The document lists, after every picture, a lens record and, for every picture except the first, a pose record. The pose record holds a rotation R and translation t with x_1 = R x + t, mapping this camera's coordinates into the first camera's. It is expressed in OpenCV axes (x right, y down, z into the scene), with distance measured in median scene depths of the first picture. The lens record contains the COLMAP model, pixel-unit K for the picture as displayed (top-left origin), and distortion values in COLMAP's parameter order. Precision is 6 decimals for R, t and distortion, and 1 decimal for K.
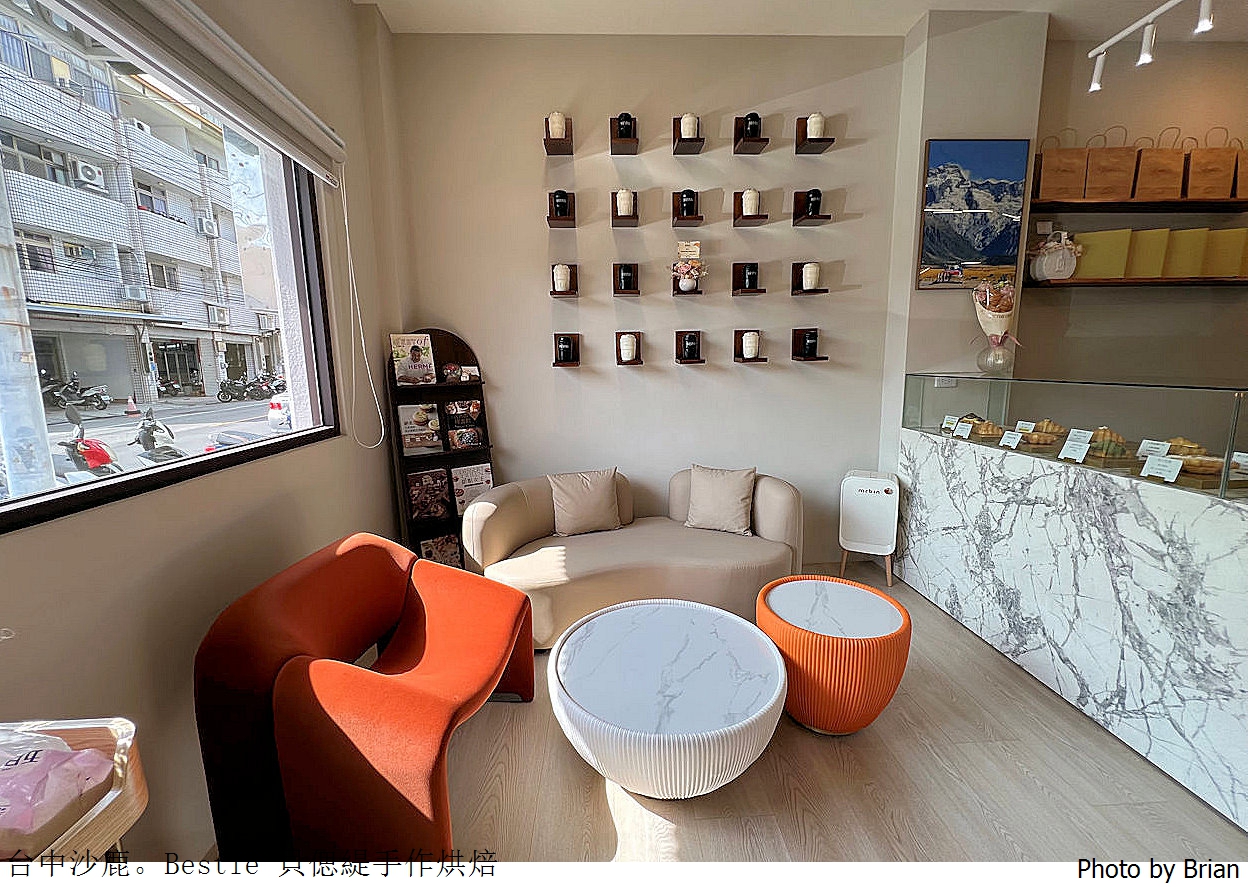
lens RADIAL K [[513.8, 0, 628.3], [0, 513.8, 443.0], [0, 0, 1]] dist [0.000241, 0.000483]
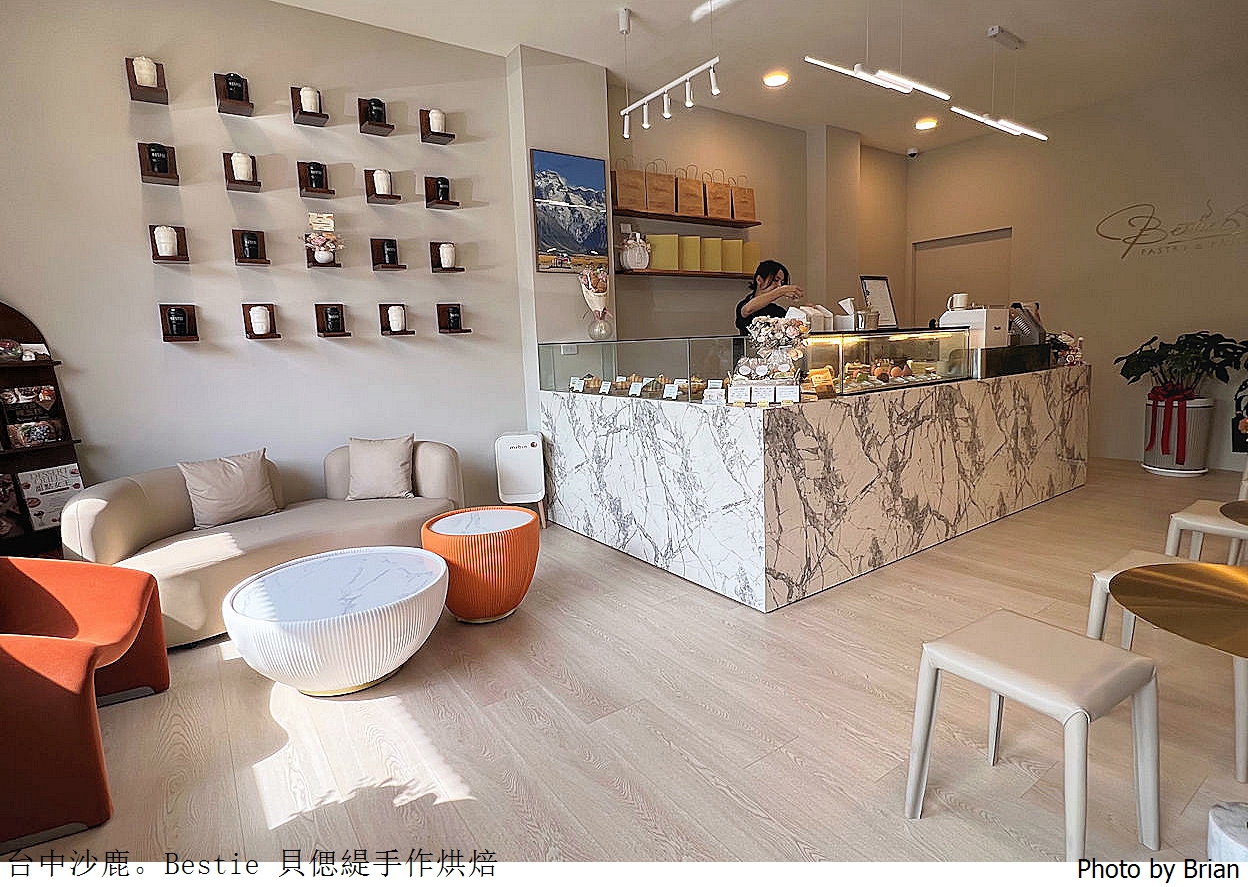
lens RADIAL K [[639.1, 0, 629.0], [0, 639.1, 432.1], [0, 0, 1]] dist [-0.000717, -0.002028]
pose [[0.846667, -0.087163, 0.524936, -0.062251], [0.105385, 0.994420, -0.004856, 0.094926], [-0.521584, 0.059432, 0.851128, -0.332233]]
